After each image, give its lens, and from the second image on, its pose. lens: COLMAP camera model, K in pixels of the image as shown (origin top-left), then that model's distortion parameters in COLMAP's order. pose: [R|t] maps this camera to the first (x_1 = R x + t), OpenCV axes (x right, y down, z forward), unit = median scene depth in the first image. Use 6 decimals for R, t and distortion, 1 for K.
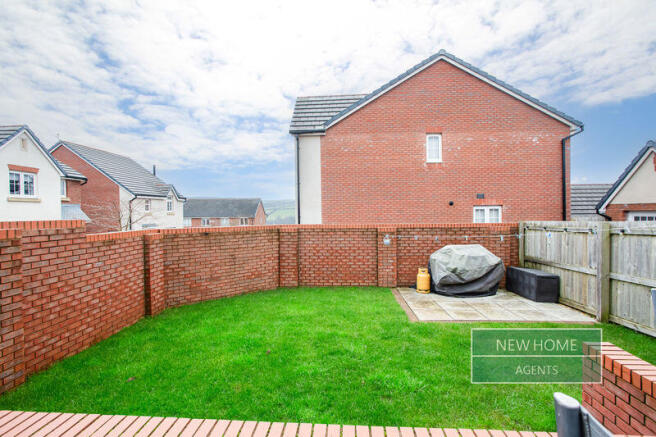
lens RADIAL K [[314.9, 0, 328.0], [0, 314.9, 218.5], [0, 0, 1]] dist [-0.000766, -0.000075]
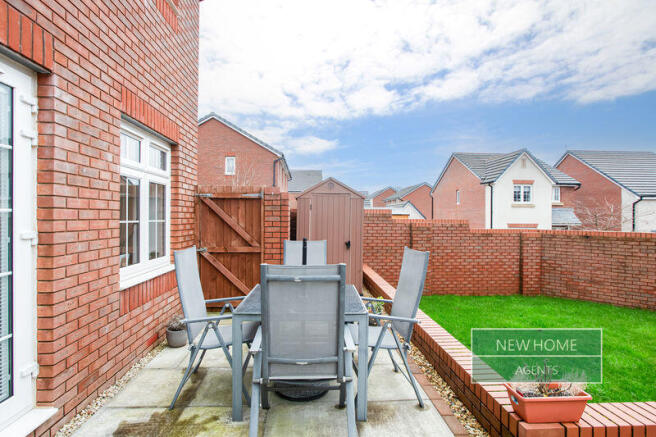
lens RADIAL K [[334.0, 0, 328.0], [0, 334.0, 218.5], [0, 0, 1]] dist [-0.000504, -0.000038]
pose [[0.149941, 0.015961, -0.988566, 0.287391], [-0.026791, 0.999568, 0.012075, -0.001159], [0.988332, 0.024674, 0.150303, -0.006142]]
